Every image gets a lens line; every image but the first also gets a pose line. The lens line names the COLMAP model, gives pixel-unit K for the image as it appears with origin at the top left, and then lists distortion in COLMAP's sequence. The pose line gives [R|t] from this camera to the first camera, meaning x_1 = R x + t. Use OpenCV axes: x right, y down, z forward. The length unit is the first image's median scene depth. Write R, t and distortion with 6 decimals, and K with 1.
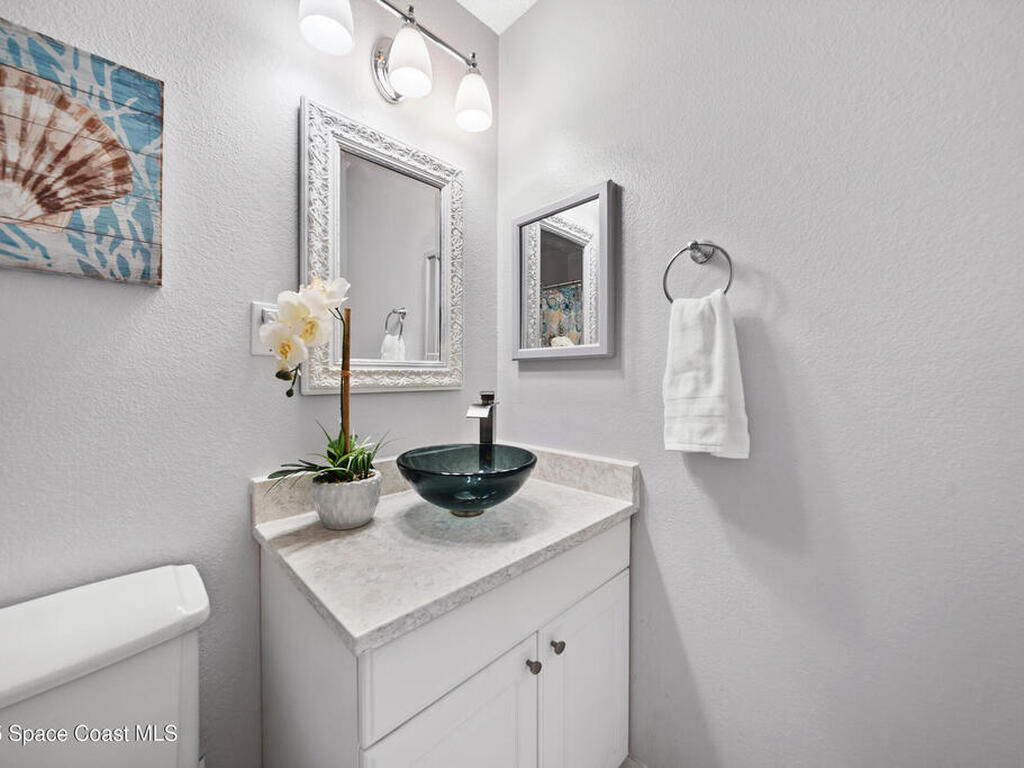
lens RADIAL K [[397.7, 0, 512.3], [0, 397.7, 379.0], [0, 0, 1]] dist [-0.004123, 0.000001]
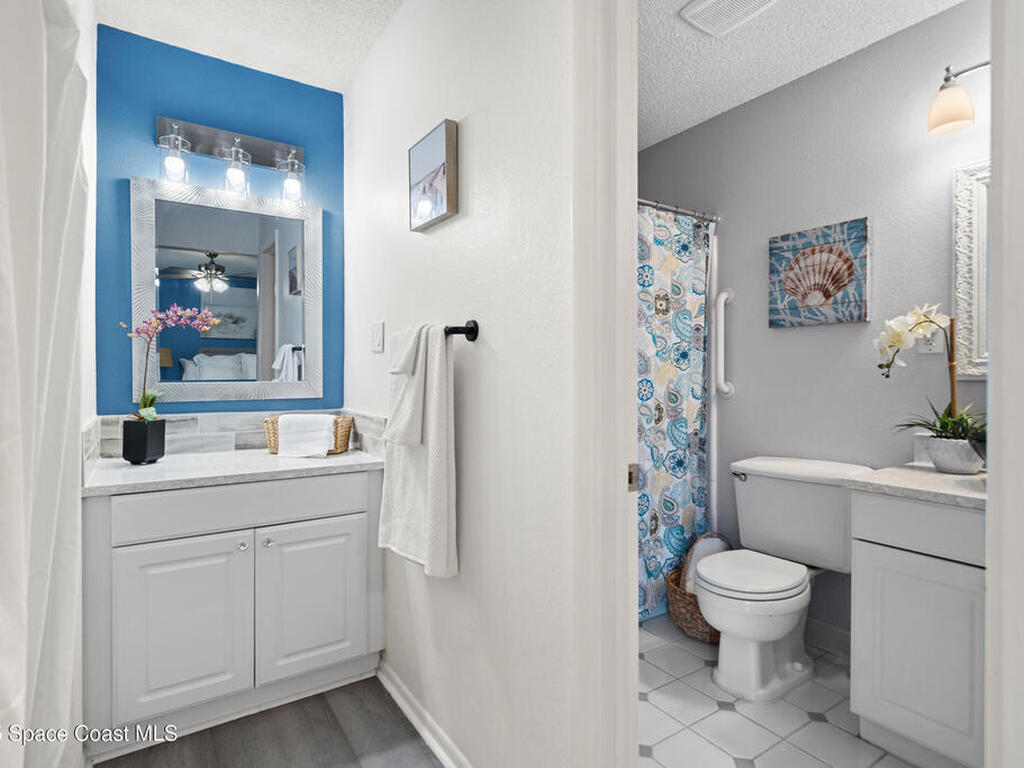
lens RADIAL K [[548.8, 0, 512.1], [0, 548.8, 376.9], [0, 0, 1]] dist [0.000412, 0.000084]
pose [[-0.197986, 0.004650, -0.980194, 2.287559], [-0.008248, 0.999945, 0.006410, 0.038911], [0.980170, 0.009353, -0.197937, -0.187082]]
